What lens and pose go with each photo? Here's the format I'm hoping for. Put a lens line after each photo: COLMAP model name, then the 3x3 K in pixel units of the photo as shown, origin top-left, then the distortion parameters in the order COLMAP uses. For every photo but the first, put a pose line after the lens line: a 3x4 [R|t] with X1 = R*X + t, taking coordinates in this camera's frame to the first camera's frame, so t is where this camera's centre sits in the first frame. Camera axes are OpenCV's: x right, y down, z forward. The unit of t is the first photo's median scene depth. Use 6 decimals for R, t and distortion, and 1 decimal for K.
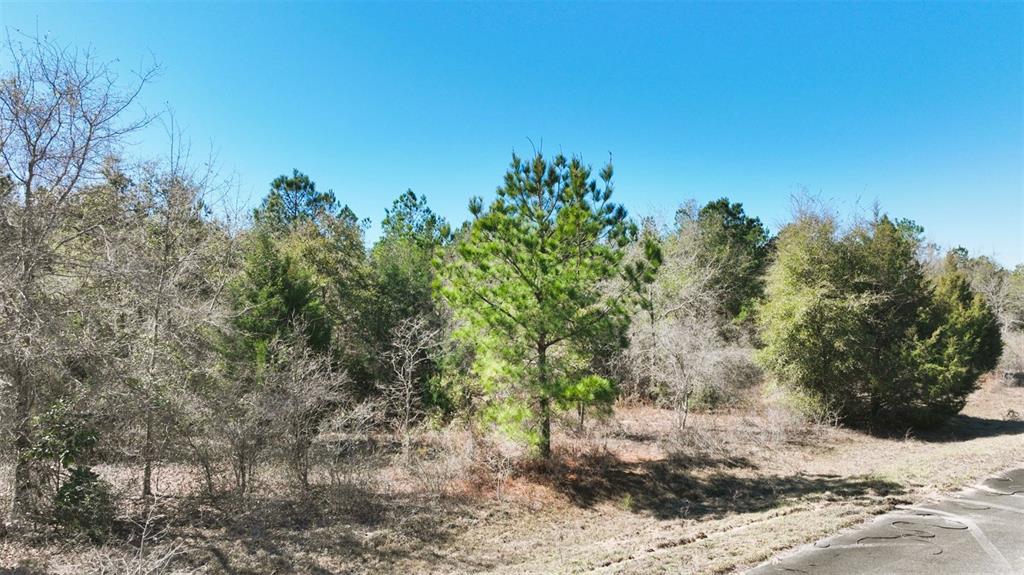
lens RADIAL K [[722.6, 0, 508.1], [0, 722.6, 284.4], [0, 0, 1]] dist [-0.009176, 0.031543]
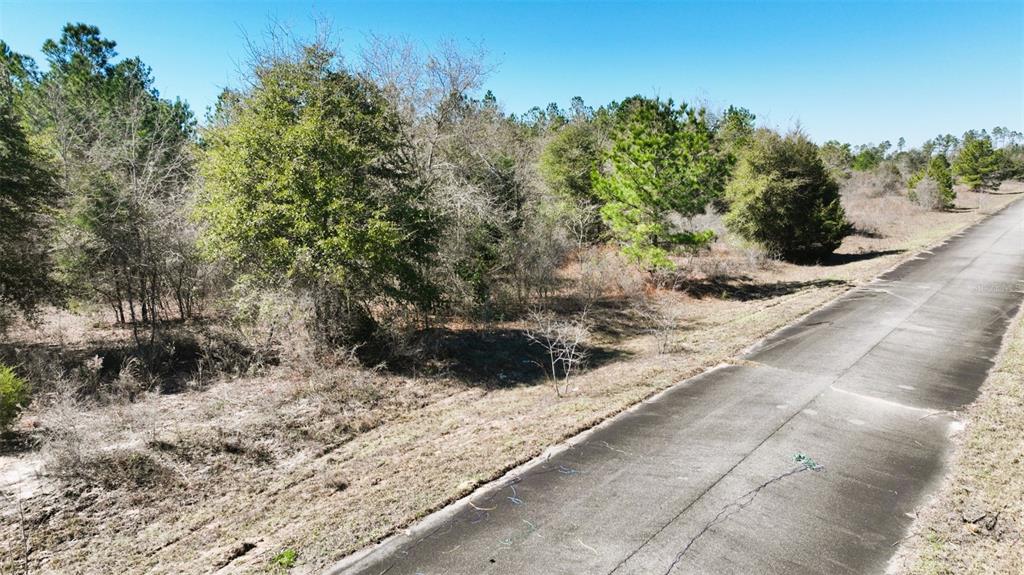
lens RADIAL K [[722.6, 0, 508.1], [0, 722.6, 284.4], [0, 0, 1]] dist [-0.009176, 0.031543]
pose [[0.967664, -0.041900, 0.248738, -0.550228], [-0.002654, 0.984361, 0.176142, -0.037744], [-0.252228, -0.171107, 0.952420, -0.429155]]
